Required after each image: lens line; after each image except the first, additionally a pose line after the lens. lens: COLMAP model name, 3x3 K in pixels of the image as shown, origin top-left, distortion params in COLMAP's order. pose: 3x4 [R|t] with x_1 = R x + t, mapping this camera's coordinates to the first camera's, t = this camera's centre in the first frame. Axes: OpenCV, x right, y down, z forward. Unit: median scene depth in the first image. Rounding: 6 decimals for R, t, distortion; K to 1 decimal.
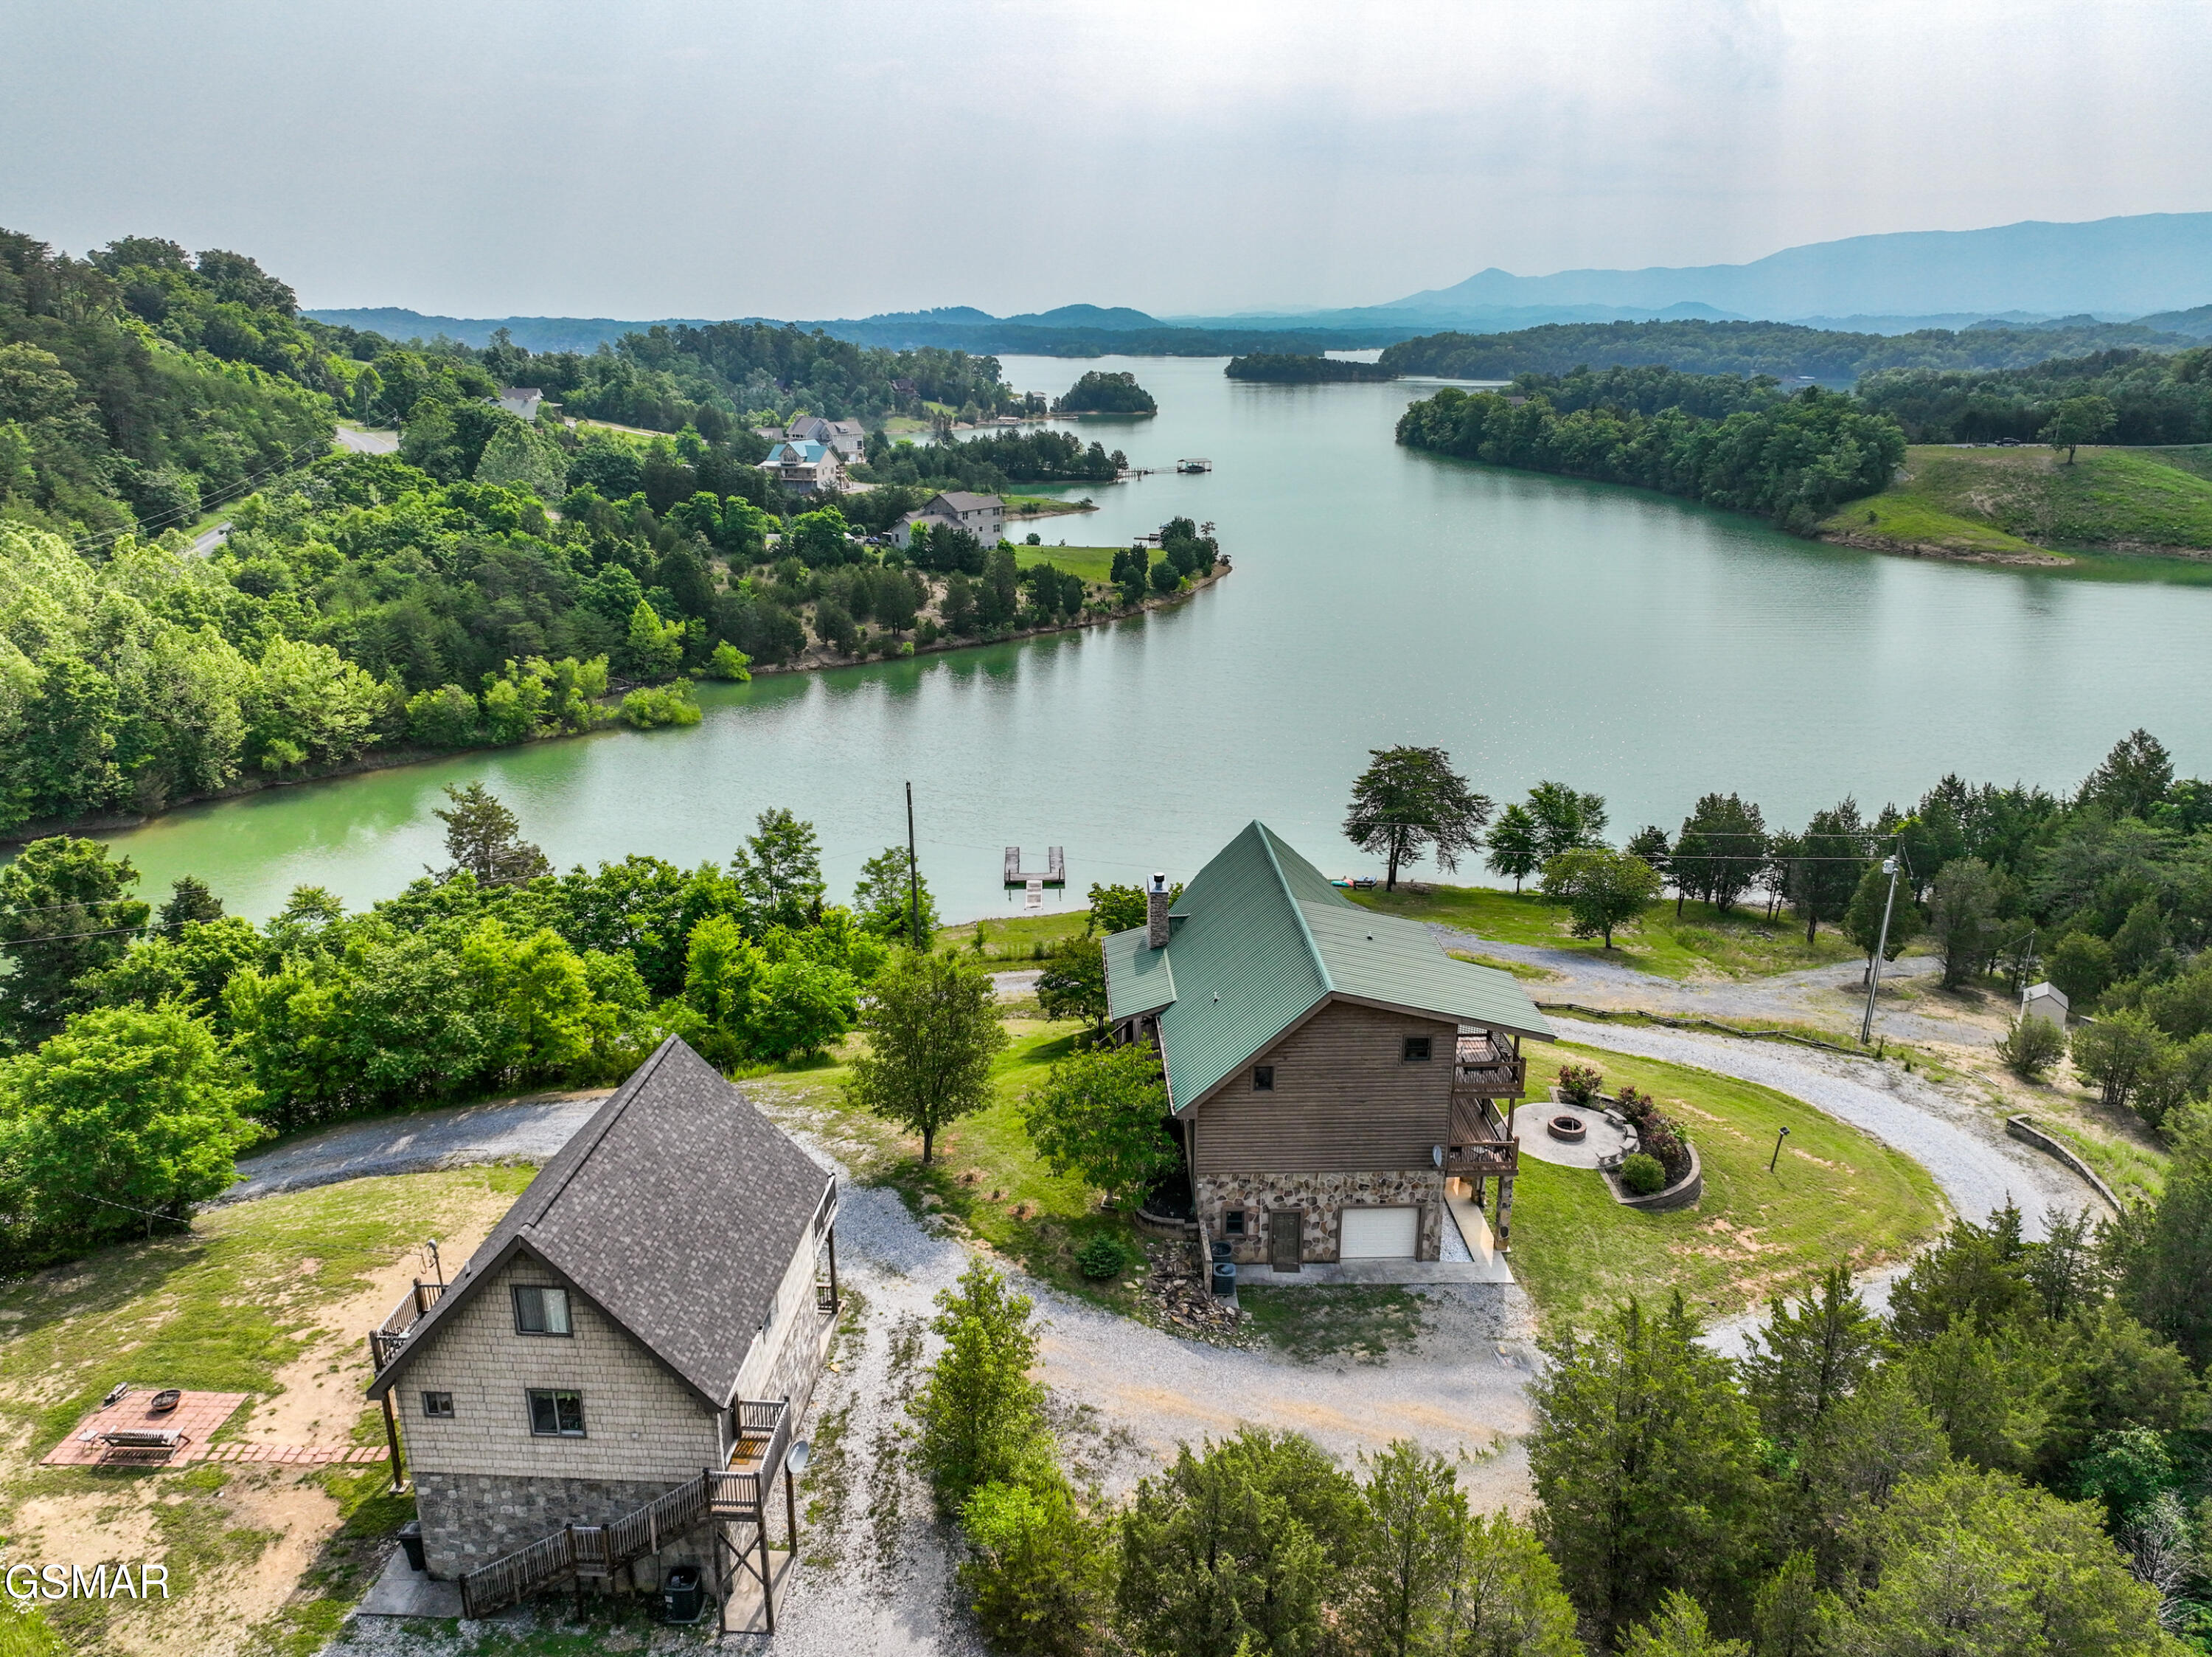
lens RADIAL K [[1550.7, 0, 1113.3], [0, 1550.7, 822.0], [0, 0, 1]] dist [-0.004438, 0.019244]
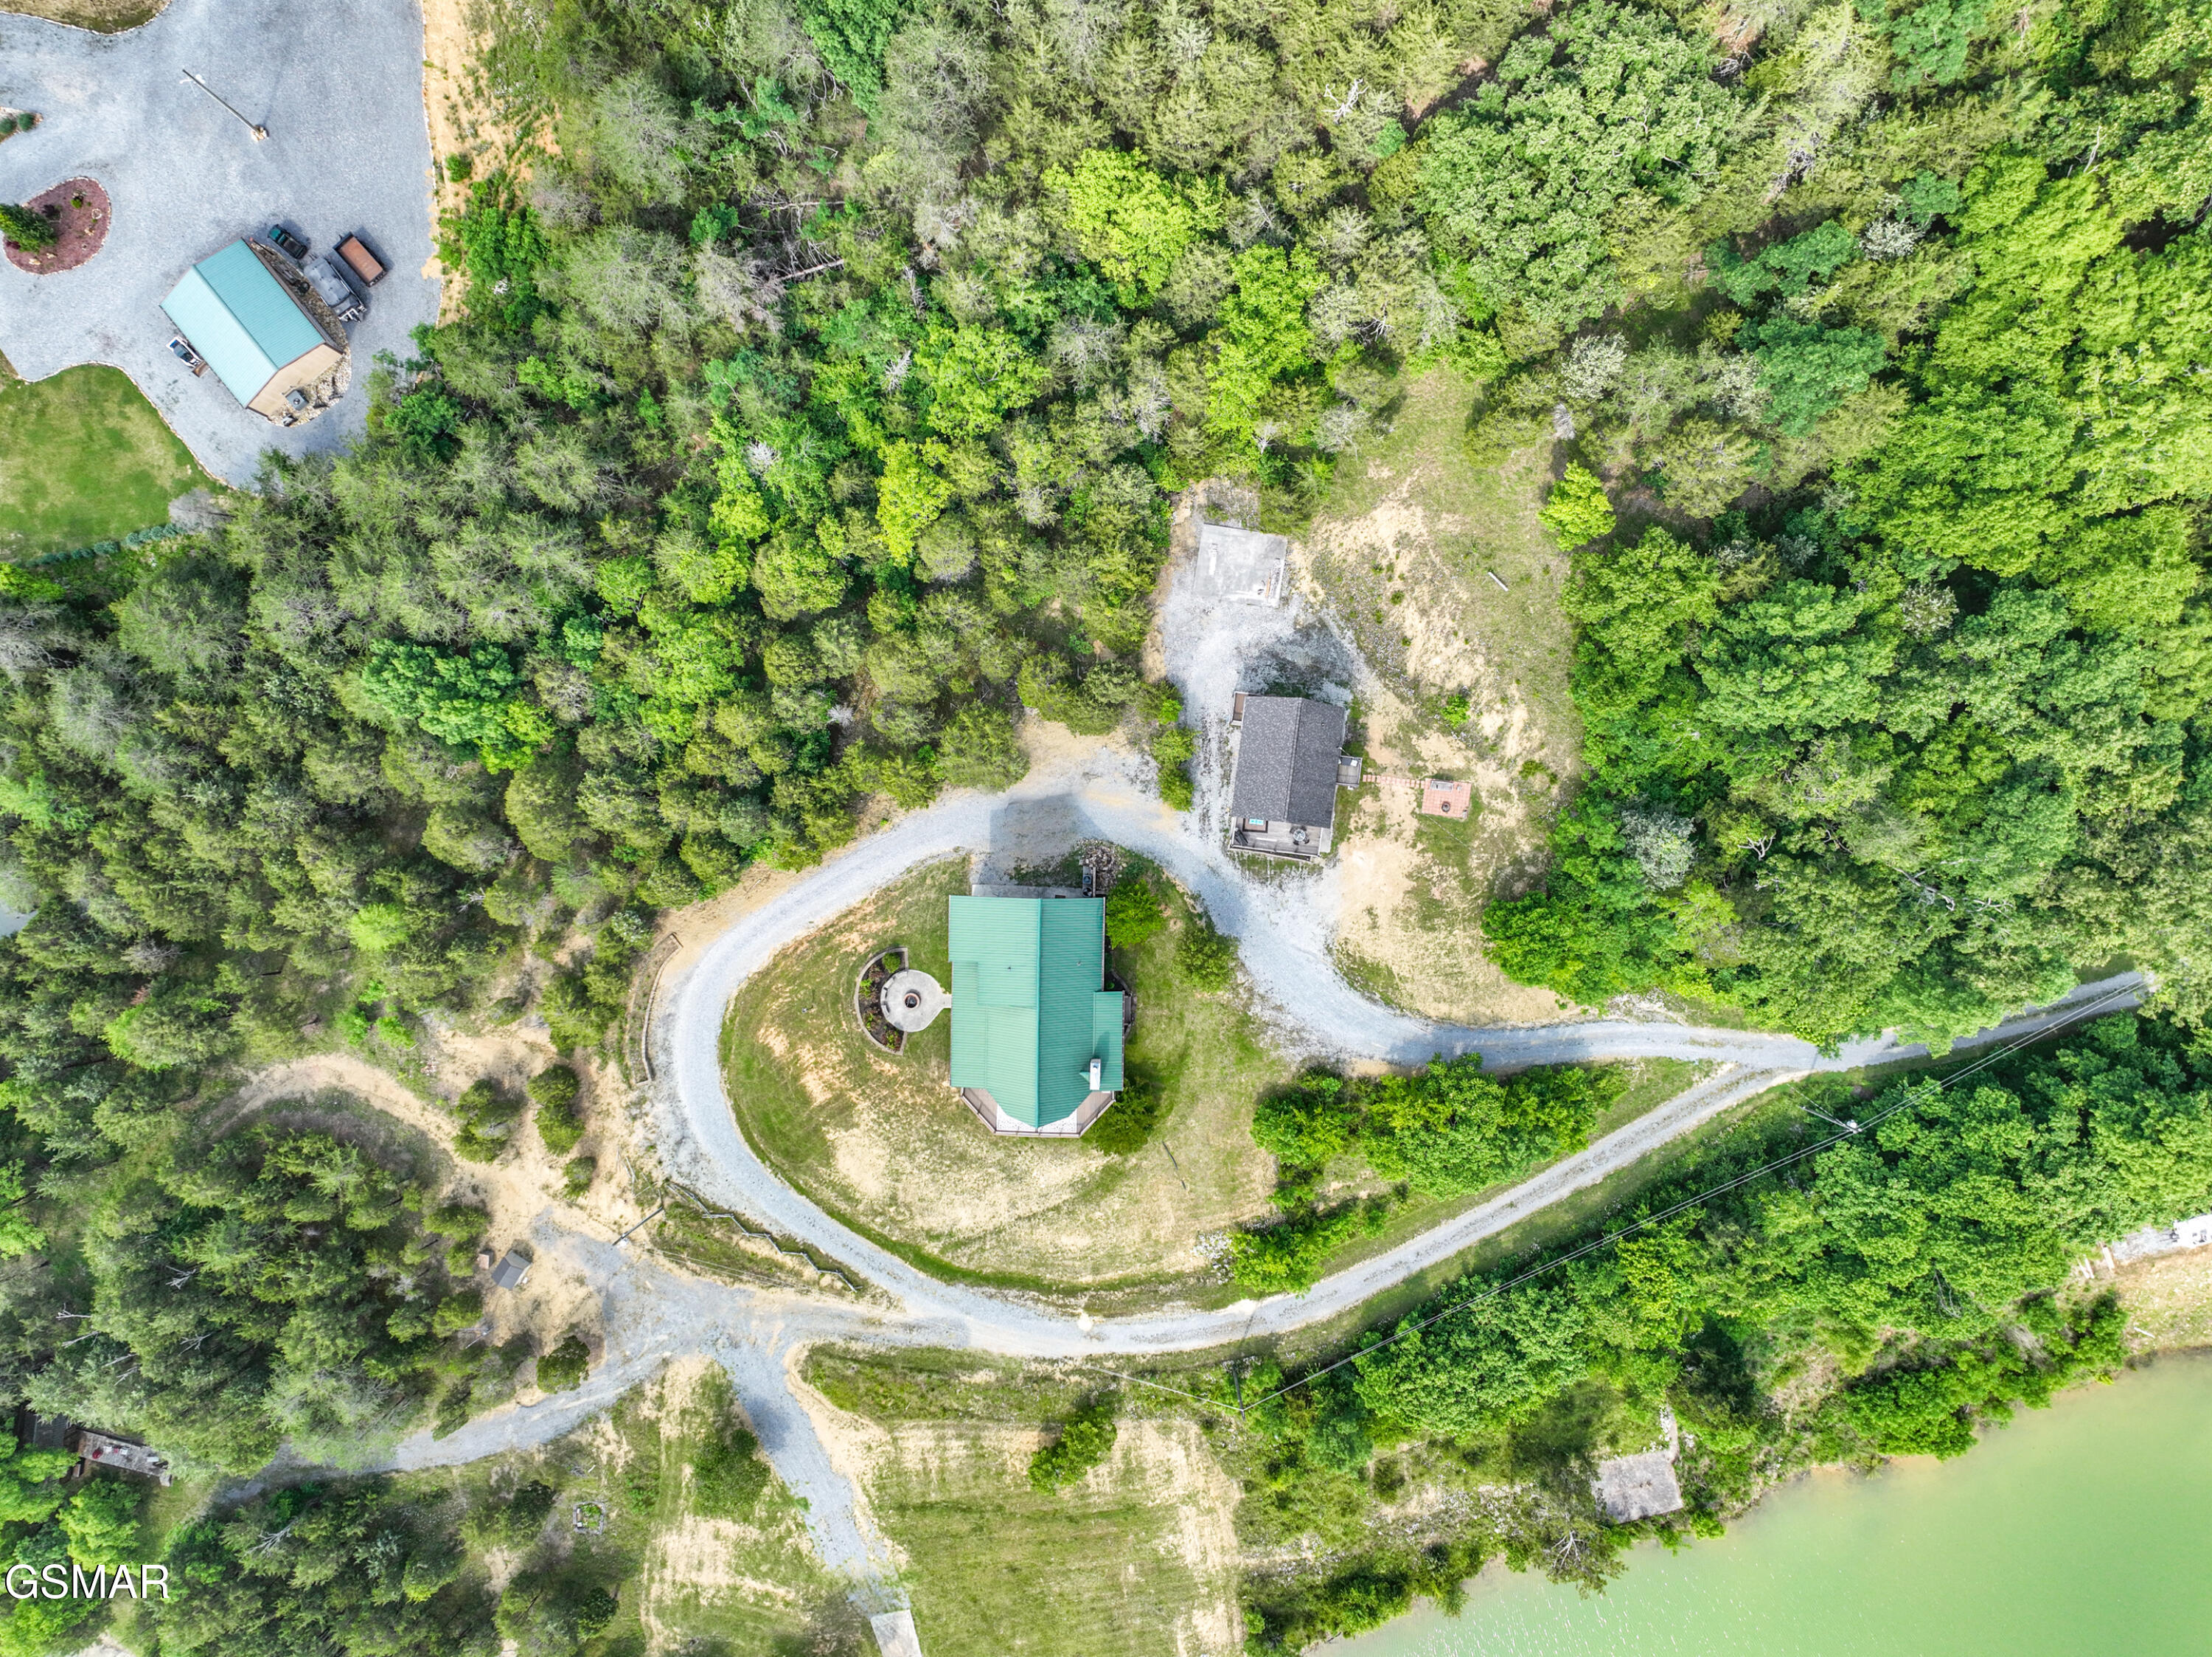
lens RADIAL K [[1550.7, 0, 1113.3], [0, 1550.7, 822.0], [0, 0, 1]] dist [-0.004438, 0.019244]
pose [[-0.998087, -0.059466, 0.016944, -0.004093], [0.034020, -0.299289, 0.953556, -0.835517], [-0.051633, 0.952308, 0.300739, 0.047938]]
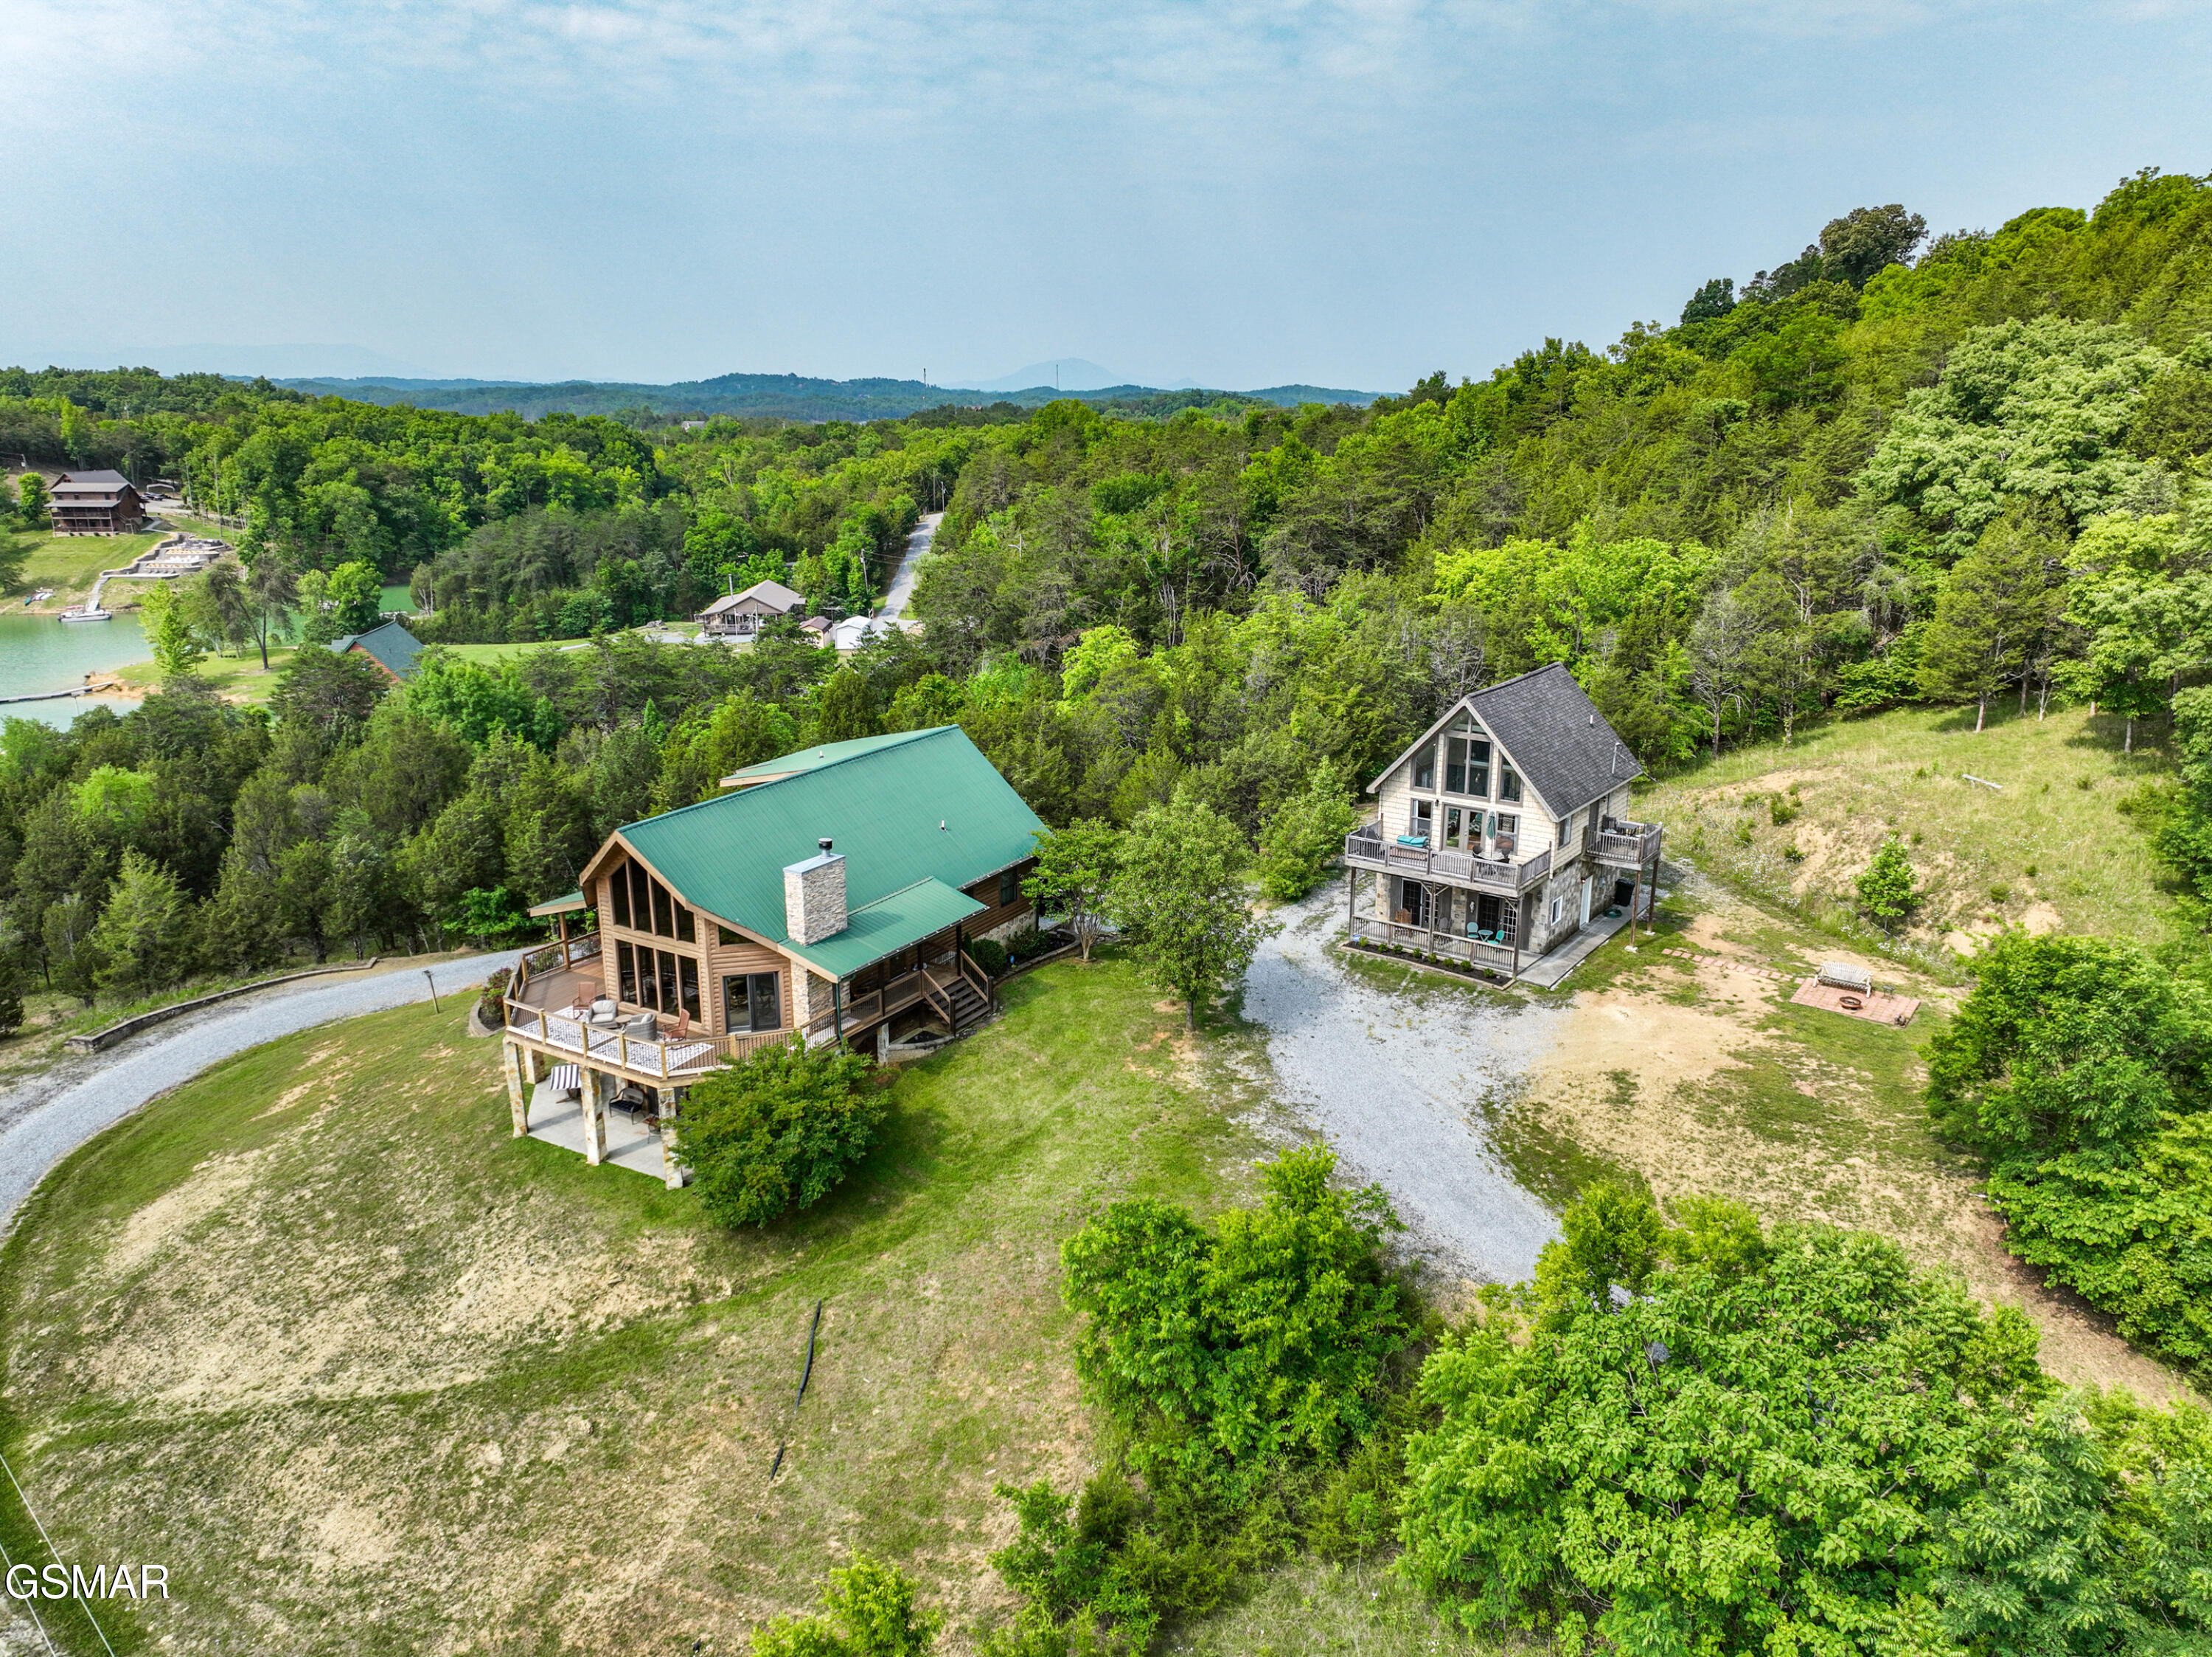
lens RADIAL K [[1550.7, 0, 1113.3], [0, 1550.7, 822.0], [0, 0, 1]] dist [-0.004438, 0.019244]
pose [[-0.842997, -0.141123, 0.519076, -0.242508], [0.165339, 0.850281, 0.499685, -0.166127], [-0.511878, 0.507057, -0.693451, 0.700035]]
